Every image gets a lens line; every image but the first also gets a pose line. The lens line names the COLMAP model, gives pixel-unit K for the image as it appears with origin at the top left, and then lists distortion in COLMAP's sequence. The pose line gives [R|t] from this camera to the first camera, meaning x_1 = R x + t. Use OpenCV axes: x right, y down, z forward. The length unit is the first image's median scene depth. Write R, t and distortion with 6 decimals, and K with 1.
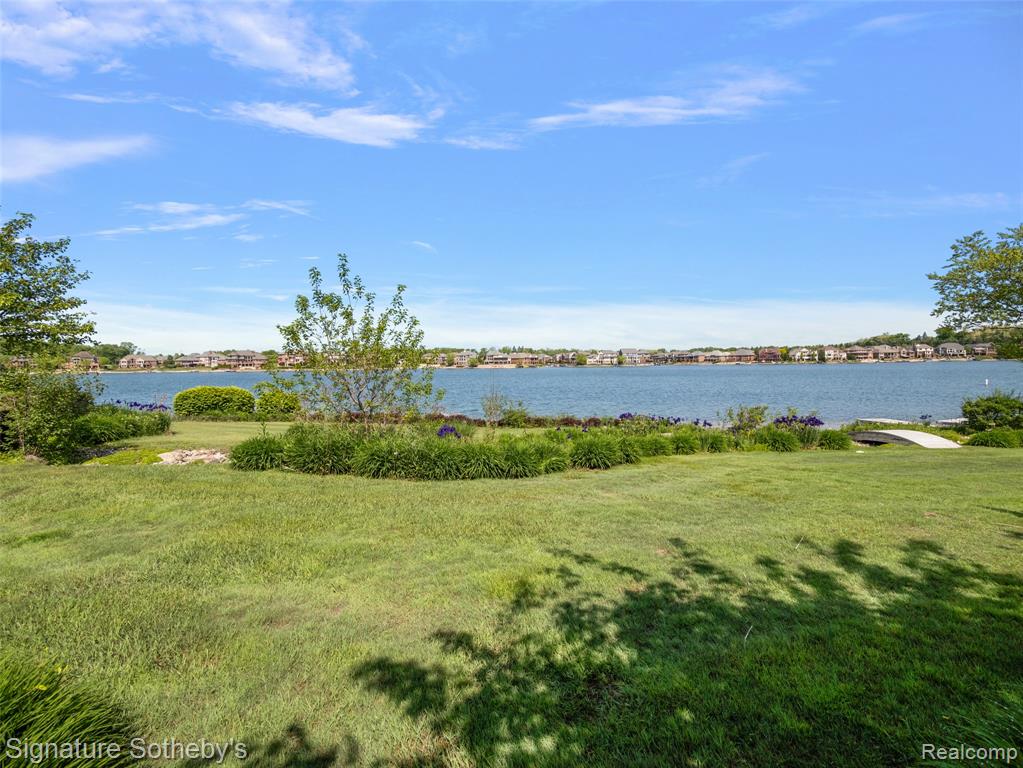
lens RADIAL K [[412.7, 0, 511.5], [0, 412.7, 384.0], [0, 0, 1]] dist [0.000406, -0.000081]
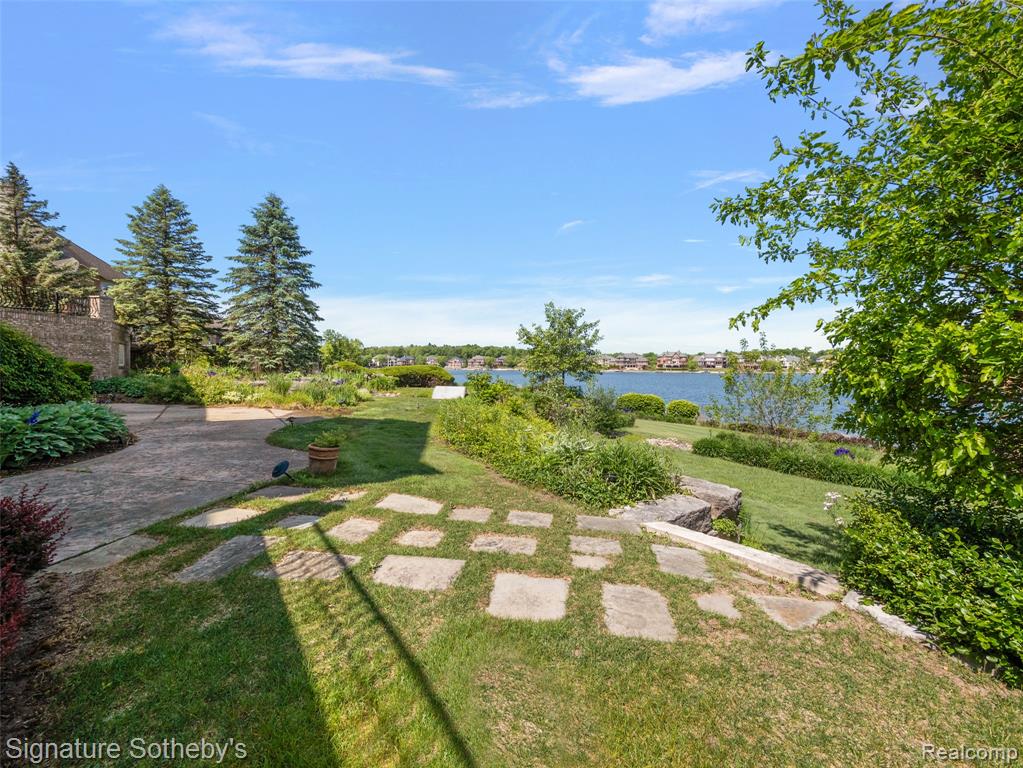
lens RADIAL K [[453.7, 0, 485.4], [0, 453.7, 365.8], [0, 0, 1]] dist [-0.000591, -0.000146]
pose [[0.666146, 0.018460, -0.745593, 0.027501], [-0.040387, 0.999120, -0.011347, -0.017252], [0.744727, 0.037671, 0.666305, -0.144911]]
